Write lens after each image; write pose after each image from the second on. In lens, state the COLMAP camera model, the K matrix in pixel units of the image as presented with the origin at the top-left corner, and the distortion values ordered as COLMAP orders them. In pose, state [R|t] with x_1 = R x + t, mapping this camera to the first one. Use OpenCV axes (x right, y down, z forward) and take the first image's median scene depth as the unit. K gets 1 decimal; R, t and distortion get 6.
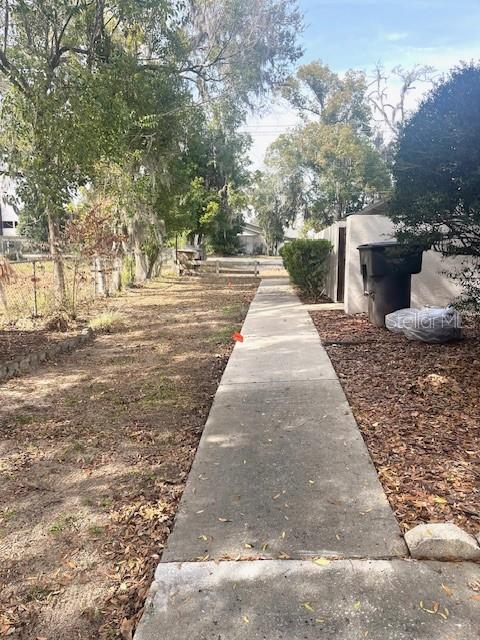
lens RADIAL K [[480.3, 0, 240.0], [0, 480.3, 320.0], [0, 0, 1]] dist [0.008868, -0.000350]
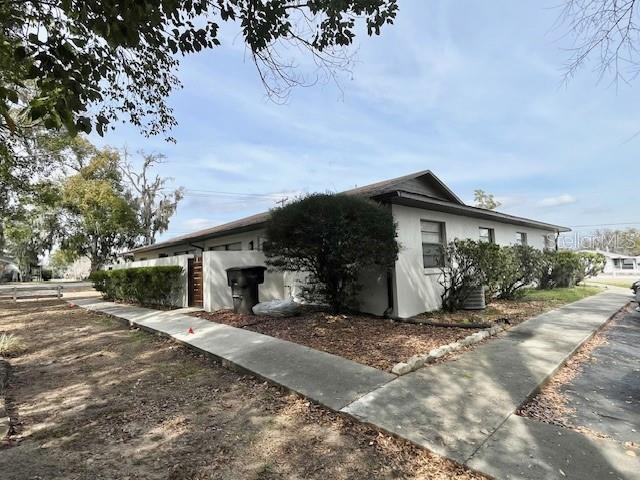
lens RADIAL K [[324.0, 0, 320.0], [0, 324.0, 240.0], [0, 0, 1]] dist [0.001610, 0.000127]
pose [[0.694171, 0.035636, 0.718927, -0.379276], [0.136844, 0.974025, -0.180413, -0.003625], [-0.706683, 0.223618, 0.671263, -0.037561]]
